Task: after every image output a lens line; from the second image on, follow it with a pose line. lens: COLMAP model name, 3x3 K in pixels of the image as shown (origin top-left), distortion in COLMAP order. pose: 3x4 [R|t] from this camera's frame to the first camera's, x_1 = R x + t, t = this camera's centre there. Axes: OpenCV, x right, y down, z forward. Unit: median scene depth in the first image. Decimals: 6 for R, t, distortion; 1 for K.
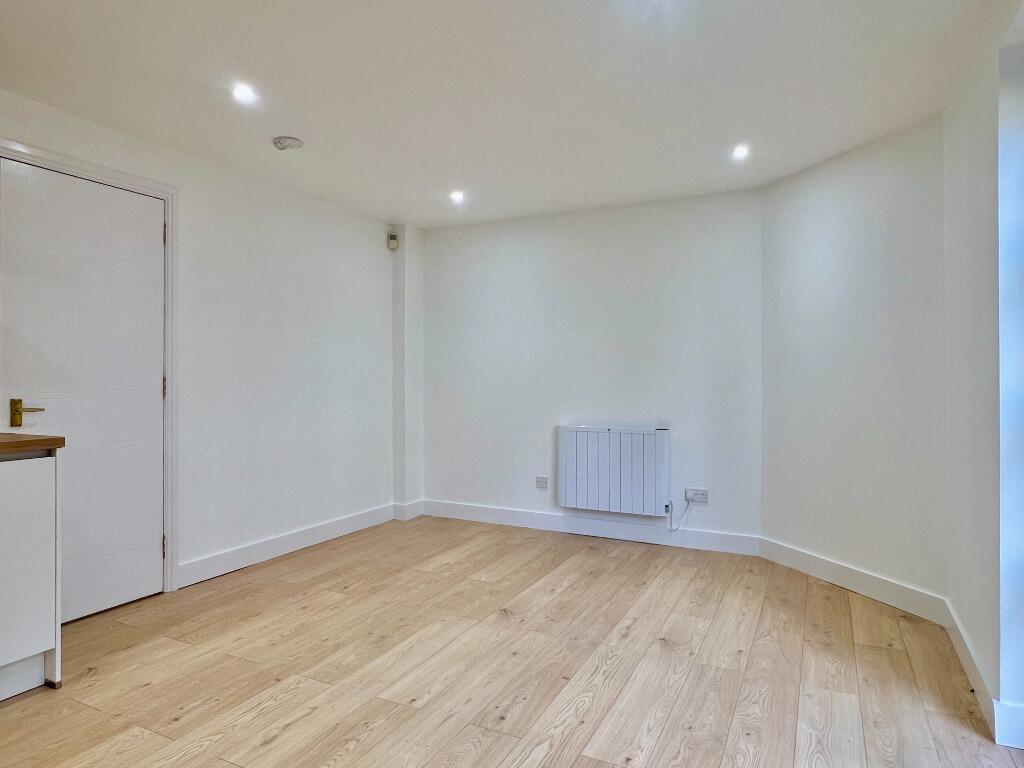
lens RADIAL K [[625.2, 0, 515.0], [0, 625.2, 377.5], [0, 0, 1]] dist [-0.001359, -0.001004]
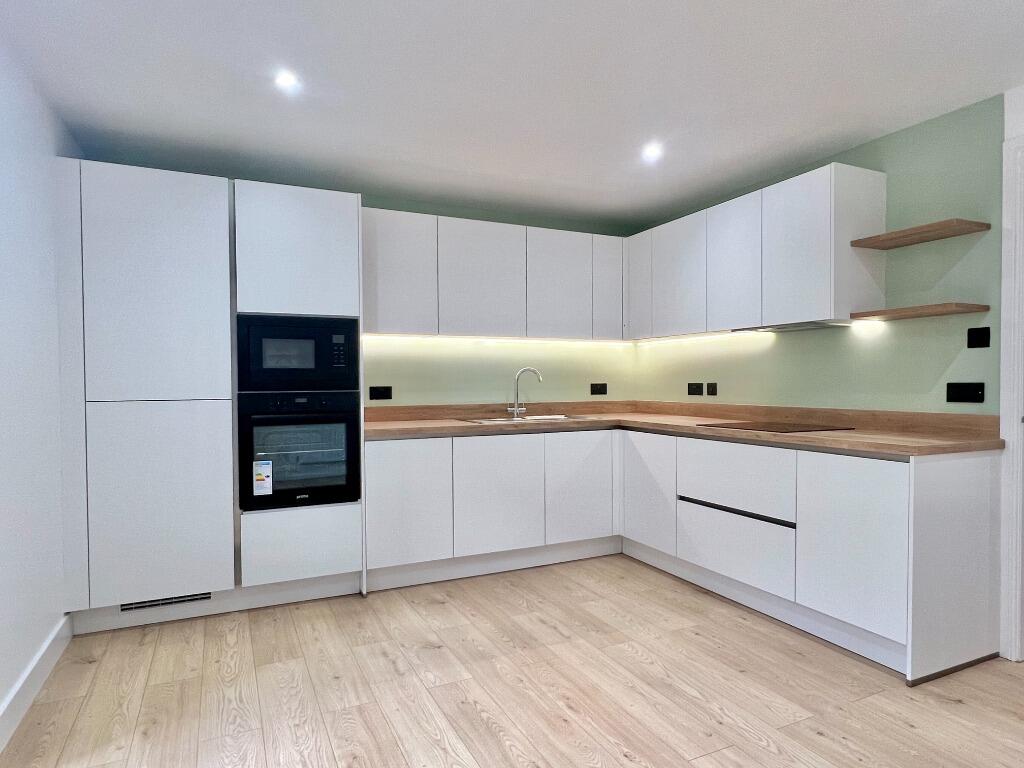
lens RADIAL K [[606.0, 0, 507.3], [0, 606.0, 391.5], [0, 0, 1]] dist [0.002620, 0.001626]
pose [[-0.616576, 0.016443, -0.787124, 0.399129], [0.003913, 0.999834, 0.017821, -0.011499], [0.787286, 0.007908, -0.616538, 0.929146]]
